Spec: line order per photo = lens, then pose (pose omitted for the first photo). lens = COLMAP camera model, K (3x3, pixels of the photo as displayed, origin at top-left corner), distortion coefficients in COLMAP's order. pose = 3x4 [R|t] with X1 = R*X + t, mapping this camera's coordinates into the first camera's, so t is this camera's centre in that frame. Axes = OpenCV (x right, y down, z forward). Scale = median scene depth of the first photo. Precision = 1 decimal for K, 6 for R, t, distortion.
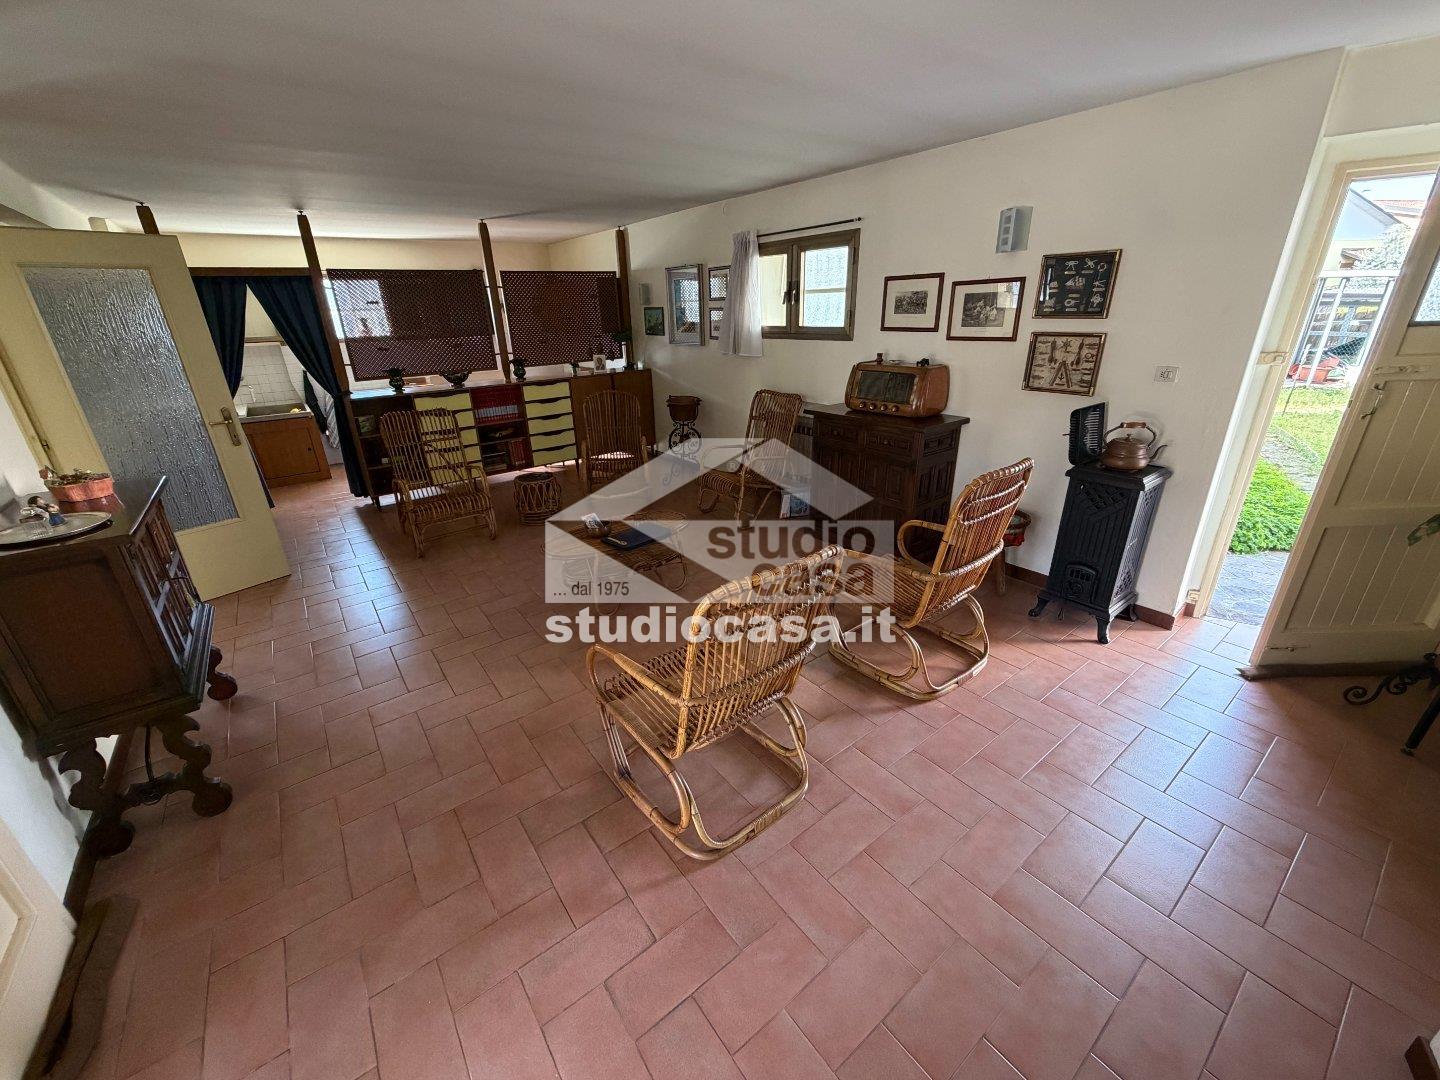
lens RADIAL K [[571.2, 0, 715.7], [0, 571.2, 538.6], [0, 0, 1]] dist [0.003541, -0.001032]
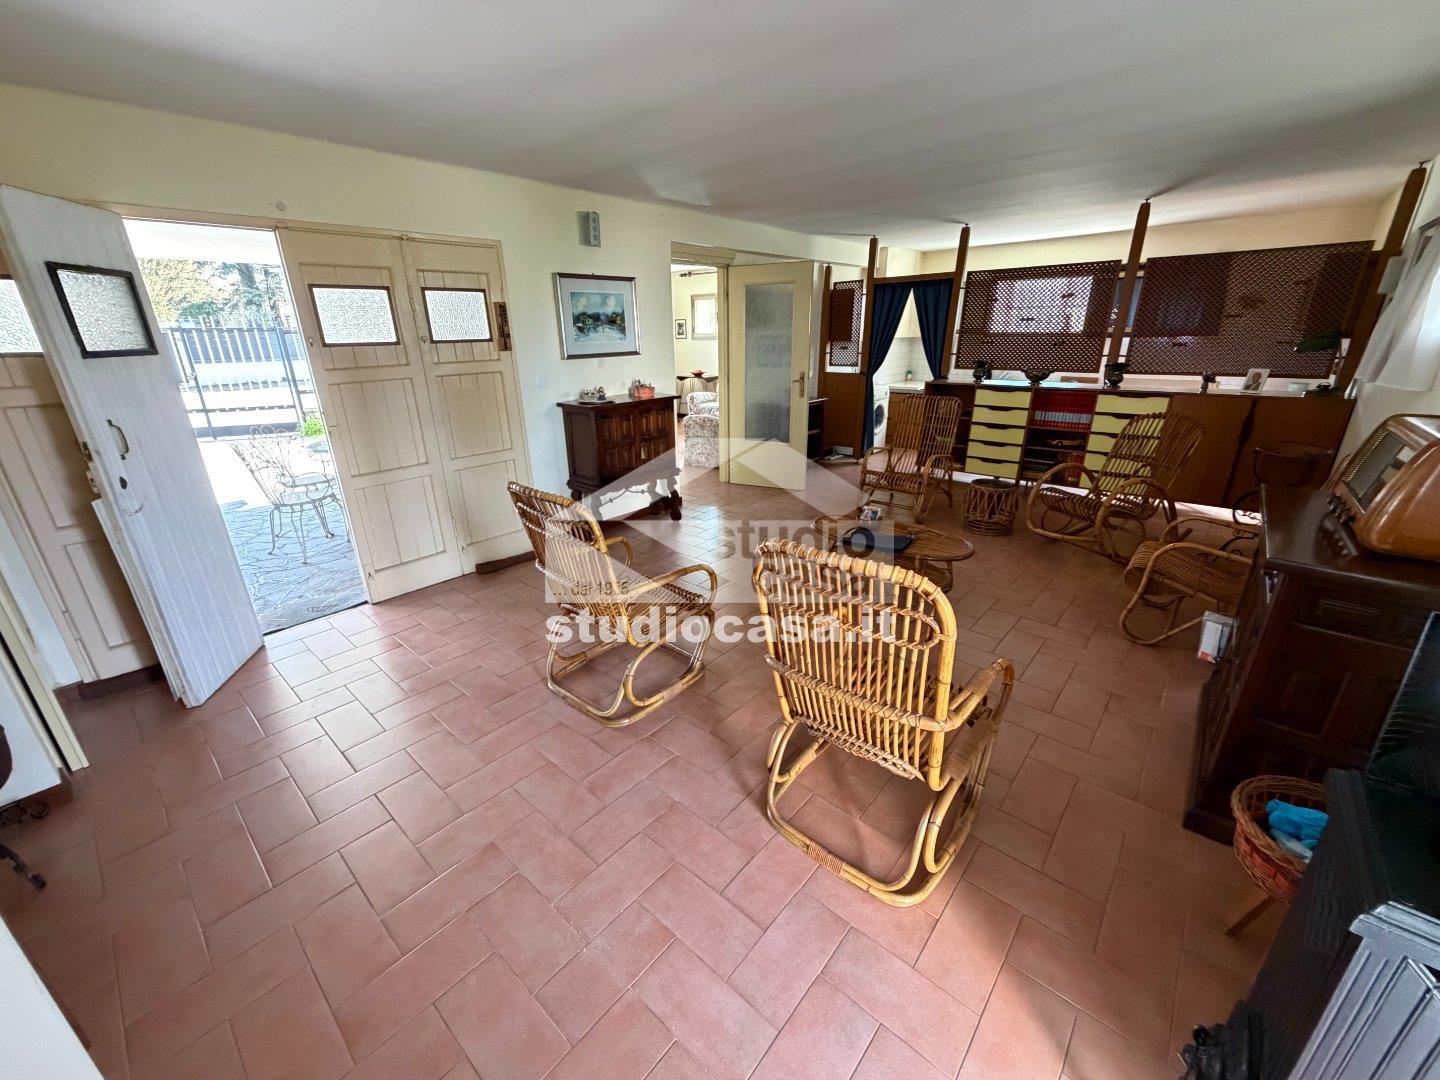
lens RADIAL K [[571.2, 0, 708.7], [0, 571.2, 537.3], [0, 0, 1]] dist [0.003541, -0.001032]
pose [[0.192254, 0.366818, -0.910211, 0.424819], [-0.352718, 0.891361, 0.284720, -0.116676], [0.915767, 0.266309, 0.300751, 0.270080]]
